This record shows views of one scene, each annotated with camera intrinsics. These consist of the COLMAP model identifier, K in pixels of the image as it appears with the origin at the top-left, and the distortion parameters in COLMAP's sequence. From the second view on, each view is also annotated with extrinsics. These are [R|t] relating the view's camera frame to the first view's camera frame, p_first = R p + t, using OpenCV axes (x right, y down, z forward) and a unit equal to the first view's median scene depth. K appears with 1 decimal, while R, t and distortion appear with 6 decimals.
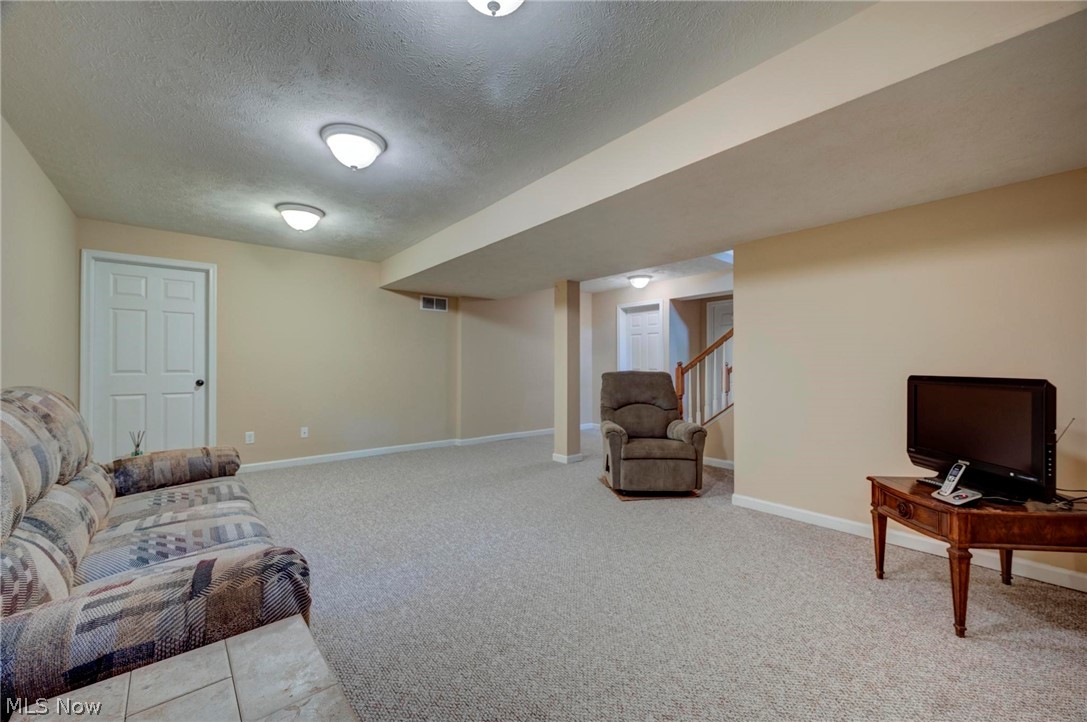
lens RADIAL K [[430.4, 0, 543.5], [0, 430.4, 361.0], [0, 0, 1]] dist [0.001132, 0.000019]
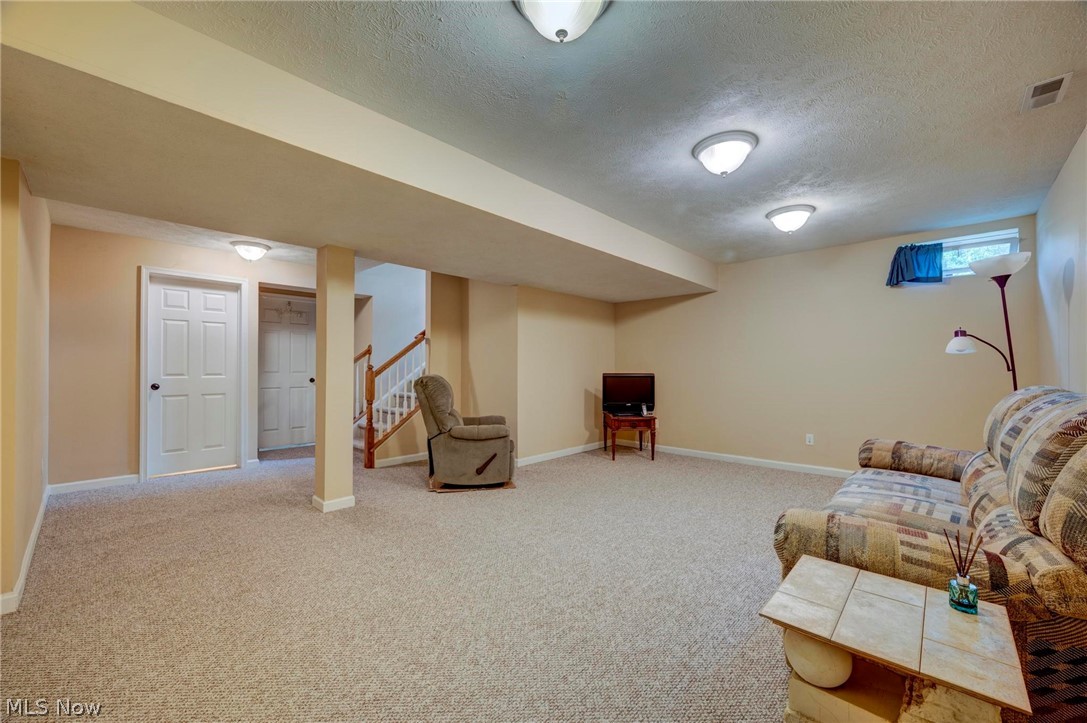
lens RADIAL K [[430.4, 0, 543.5], [0, 430.4, 361.5], [0, 0, 1]] dist [0.001132, 0.000019]
pose [[-0.108331, 0.018041, 0.993951, -0.990752], [-0.010628, 0.999757, -0.019305, 0.011752], [-0.994058, -0.012655, -0.108113, 1.086286]]
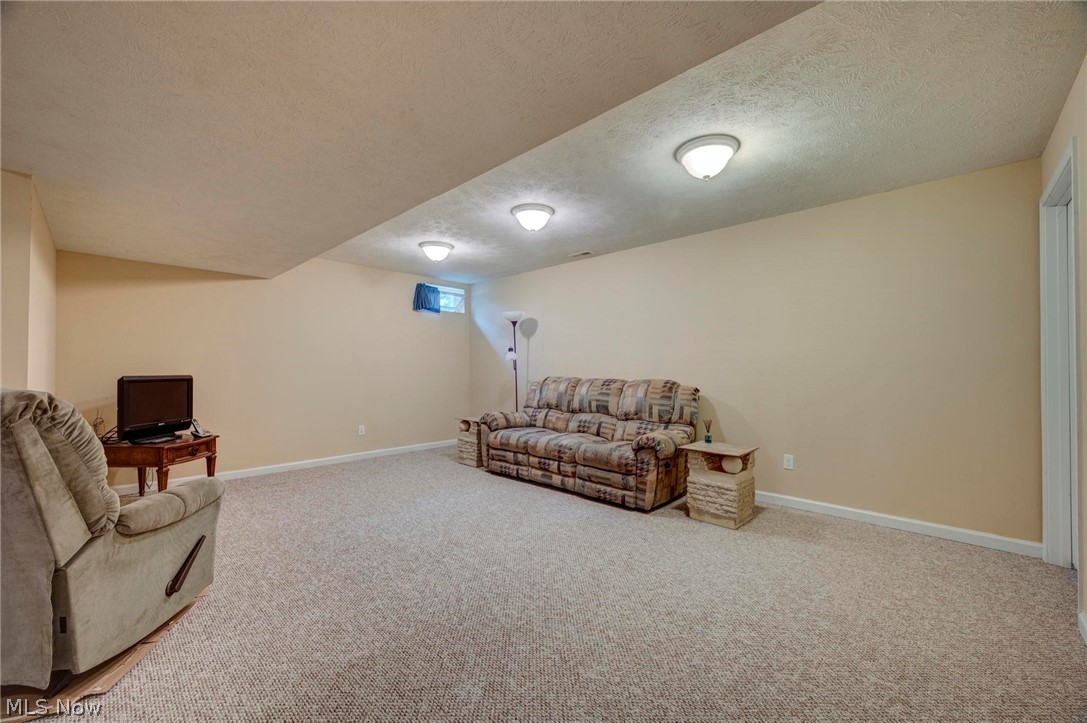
lens RADIAL K [[430.4, 0, 543.5], [0, 430.4, 361.5], [0, 0, 1]] dist [0.001132, 0.000019]
pose [[-0.994569, -0.003405, -0.104019, -0.232737], [-0.000521, 0.999615, -0.027742, 0.017333], [0.104073, -0.027537, -0.994188, 1.712072]]
